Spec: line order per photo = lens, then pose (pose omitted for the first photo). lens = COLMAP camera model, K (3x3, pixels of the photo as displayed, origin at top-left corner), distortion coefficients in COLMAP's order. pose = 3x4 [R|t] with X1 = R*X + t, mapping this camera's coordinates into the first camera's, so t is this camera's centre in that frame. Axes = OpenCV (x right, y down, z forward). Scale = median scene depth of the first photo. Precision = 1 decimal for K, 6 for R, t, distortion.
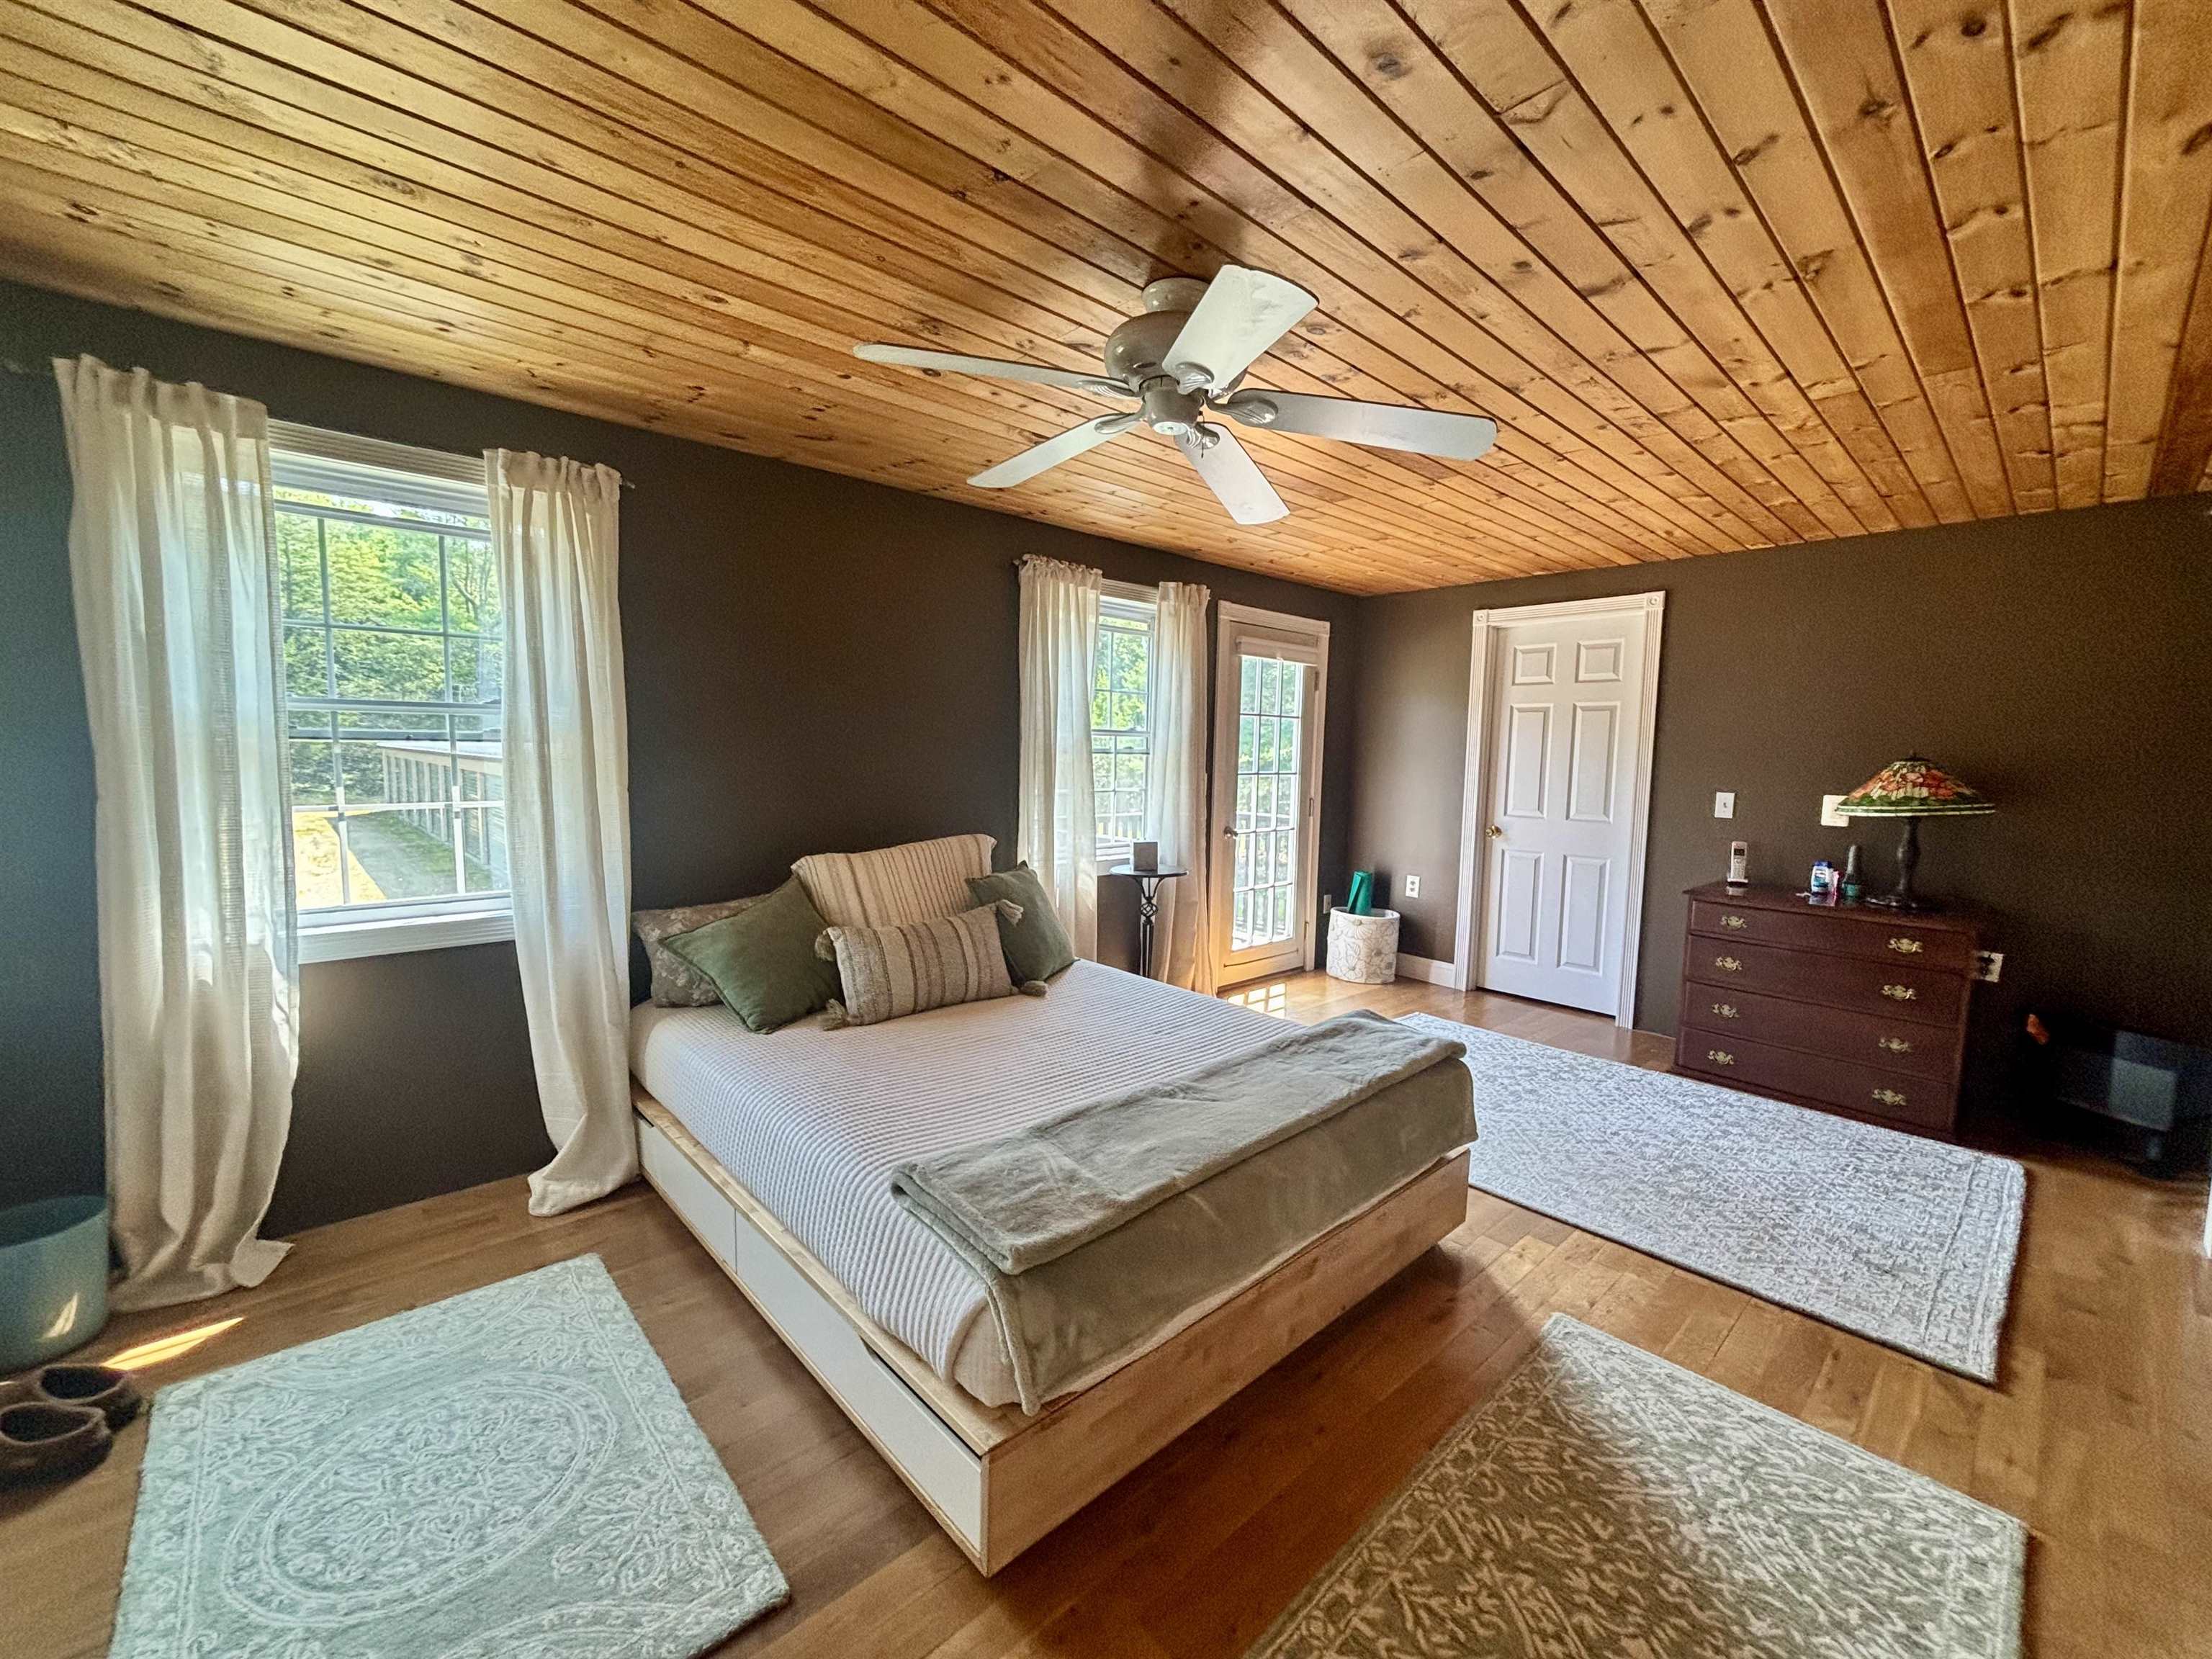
lens RADIAL K [[890.9, 0, 1122.9], [0, 890.9, 833.2], [0, 0, 1]] dist [0.005684, -0.000618]
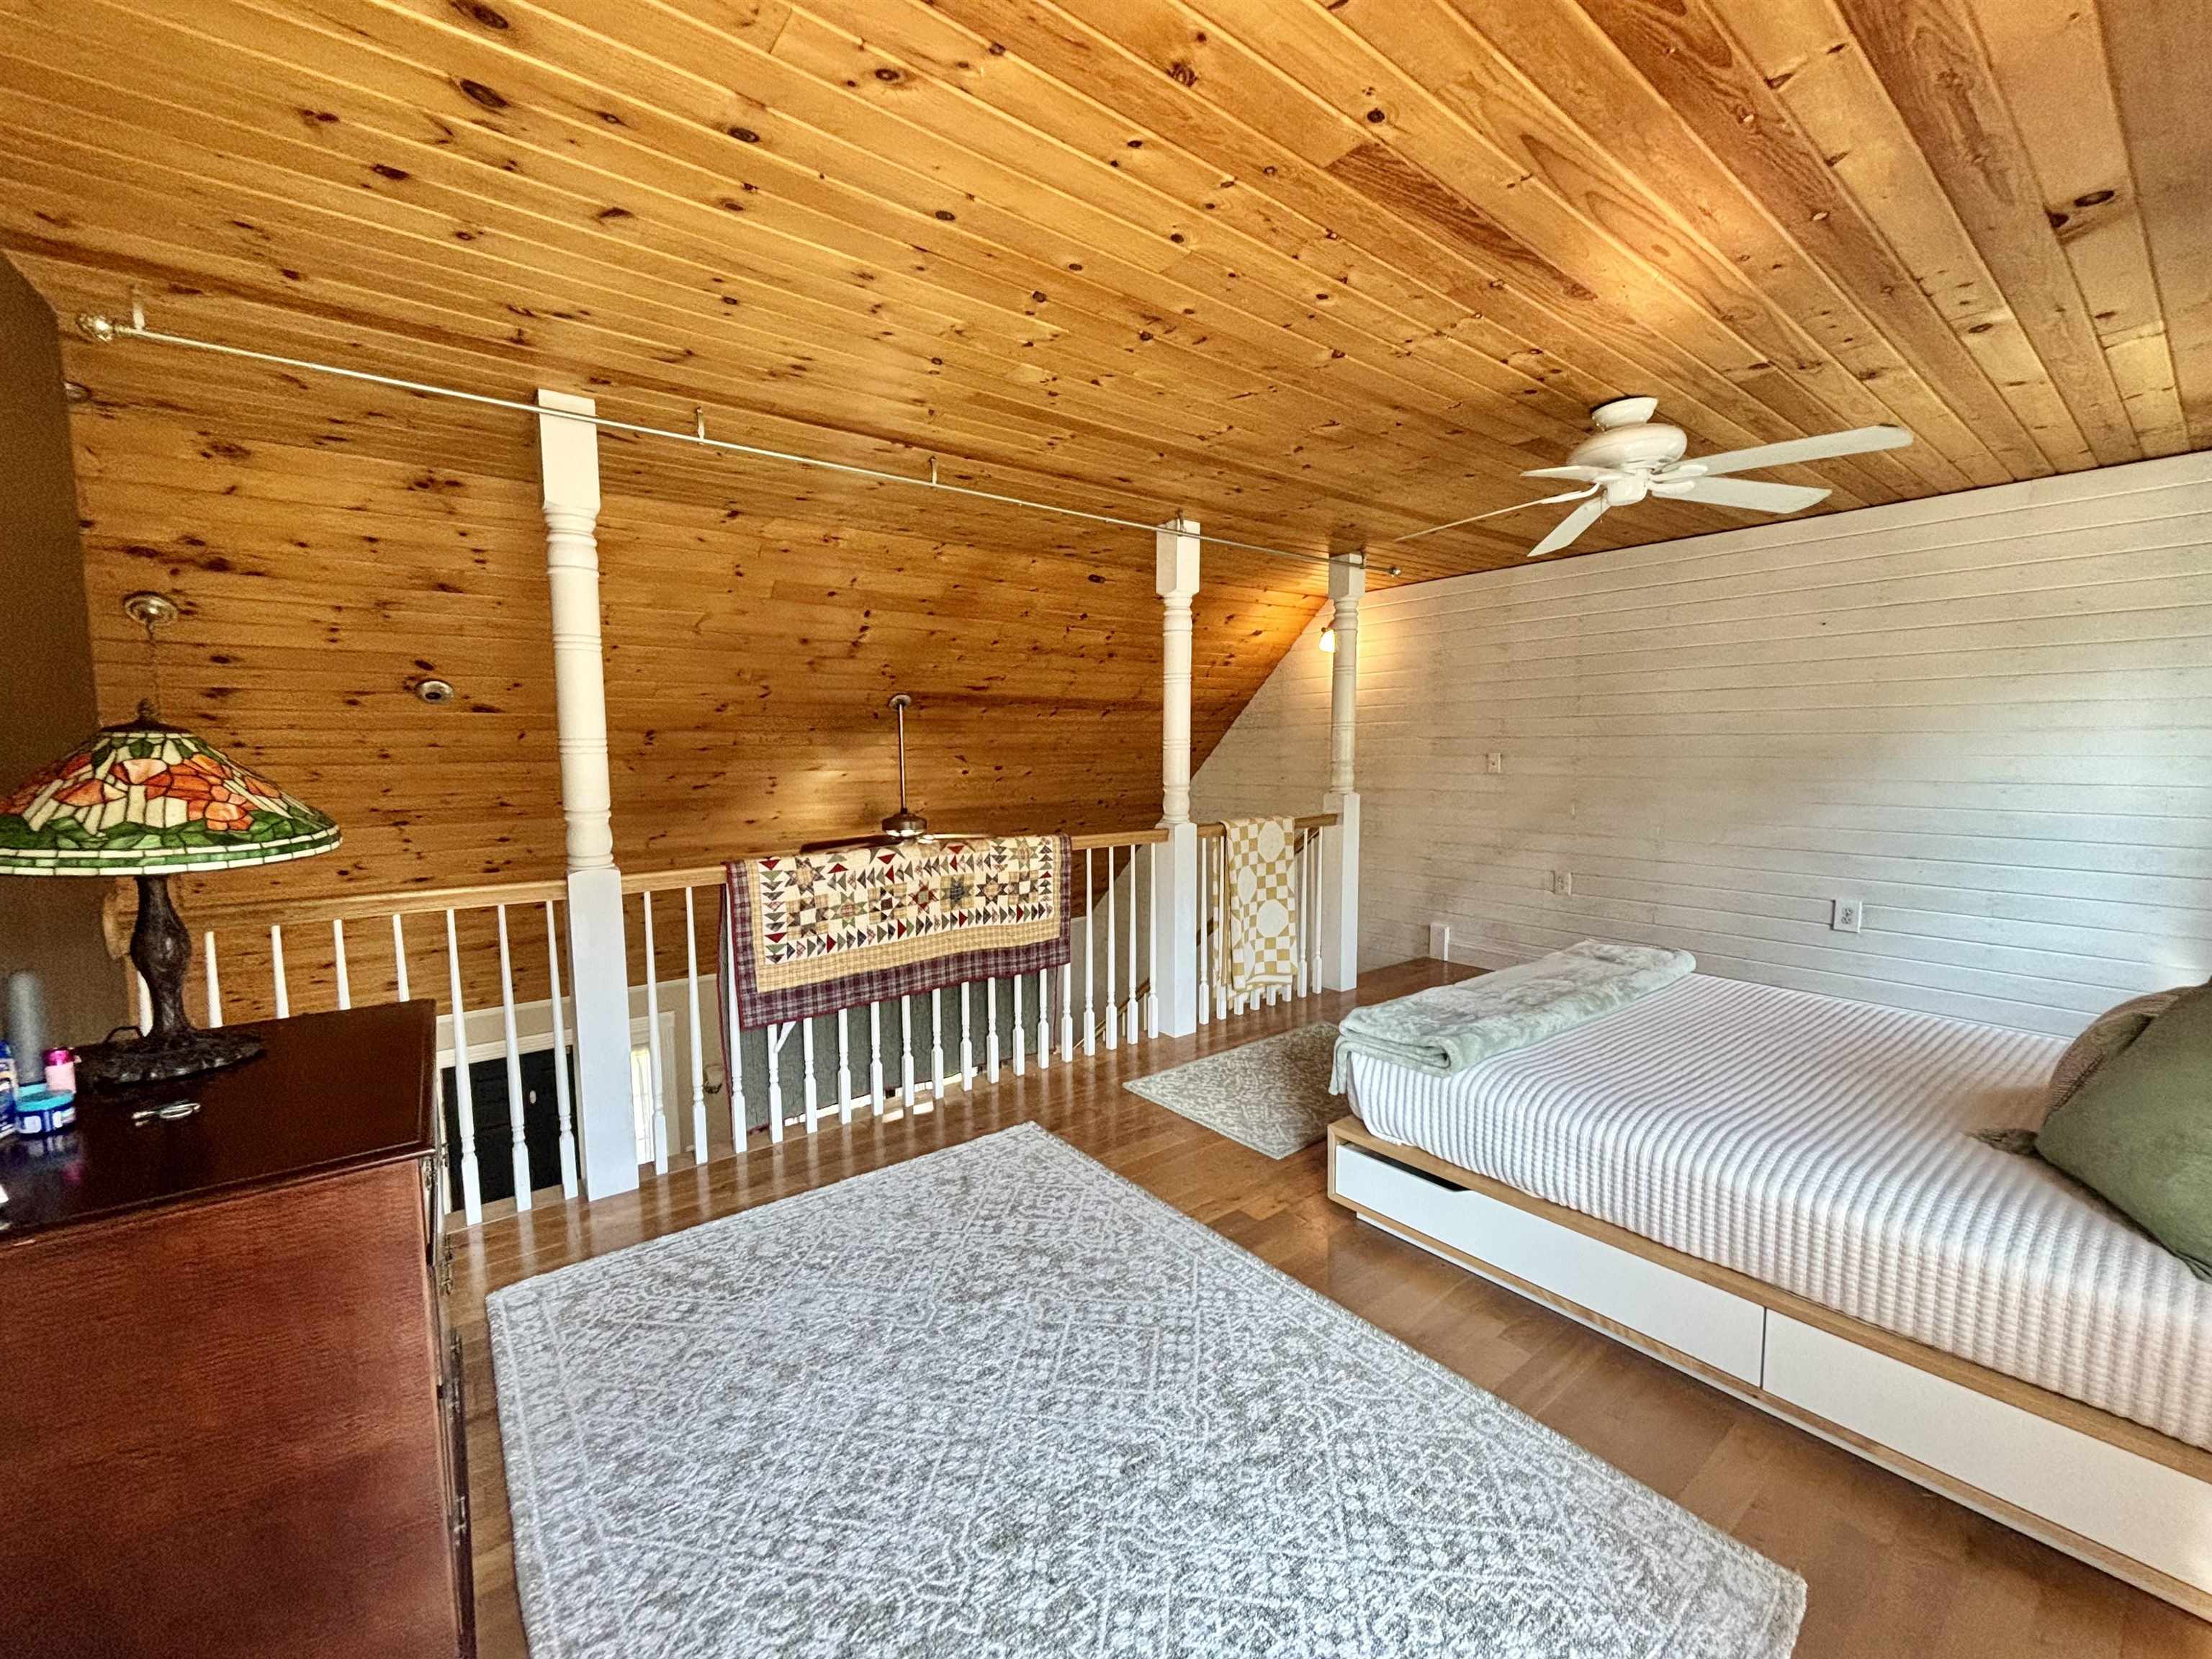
lens RADIAL K [[890.9, 0, 1088.5], [0, 890.9, 827.4], [0, 0, 1]] dist [0.005684, -0.000618]
pose [[-0.994318, -0.021092, 0.104339, 0.447964], [-0.002162, 0.983973, 0.178303, -0.130634], [-0.106427, 0.177064, -0.978428, 1.572116]]
